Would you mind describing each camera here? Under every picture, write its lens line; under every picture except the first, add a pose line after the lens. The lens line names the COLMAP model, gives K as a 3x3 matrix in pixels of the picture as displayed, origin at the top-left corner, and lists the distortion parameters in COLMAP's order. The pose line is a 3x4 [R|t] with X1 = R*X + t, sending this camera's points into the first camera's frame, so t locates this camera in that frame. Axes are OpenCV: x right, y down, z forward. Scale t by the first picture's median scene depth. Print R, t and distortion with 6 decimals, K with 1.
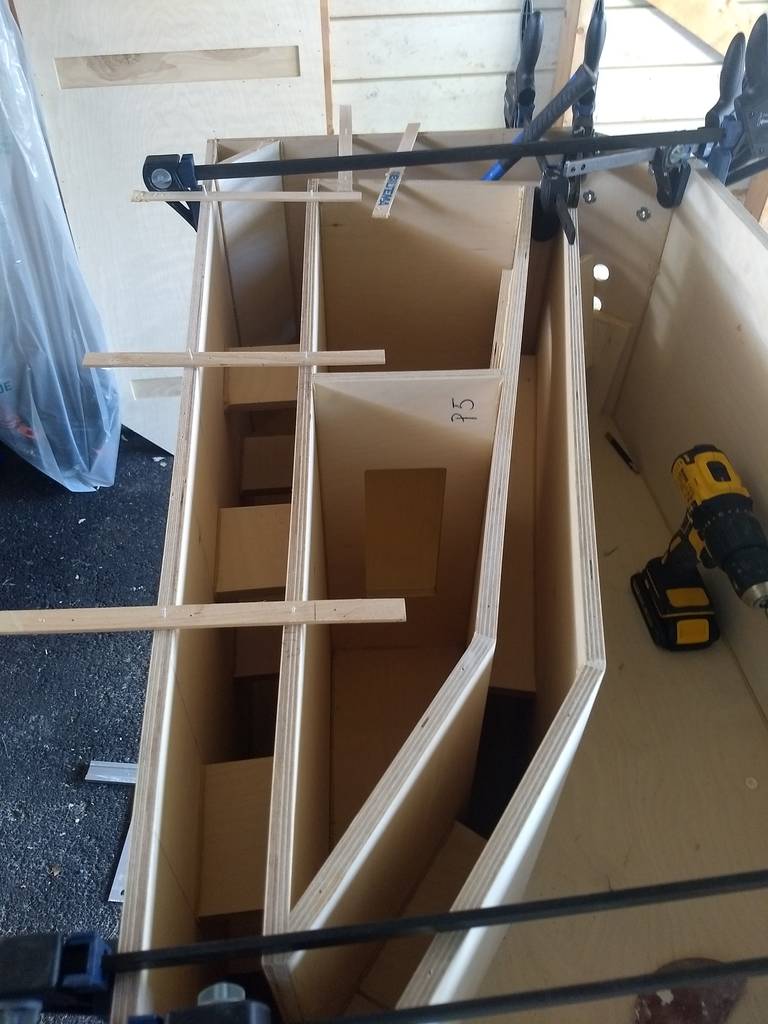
lens RADIAL K [[771.4, 0, 384.0], [0, 771.4, 512.0], [0, 0, 1]] dist [0.072512, -0.136485]
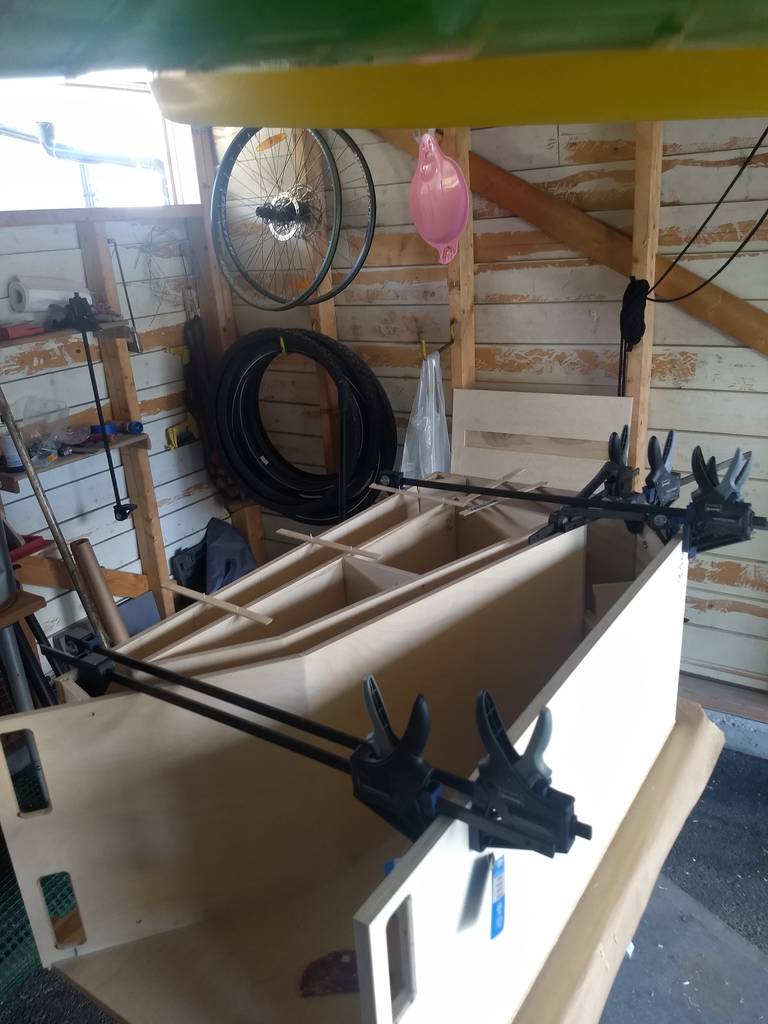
lens RADIAL K [[752.1, 0, 384.0], [0, 752.1, 512.0], [0, 0, 1]] dist [0.118835, -0.204117]
pose [[0.756634, 0.171811, -0.630862, 0.516239], [-0.423829, 0.863577, -0.273137, 0.097538], [0.497870, 0.474042, 0.726230, -0.209125]]
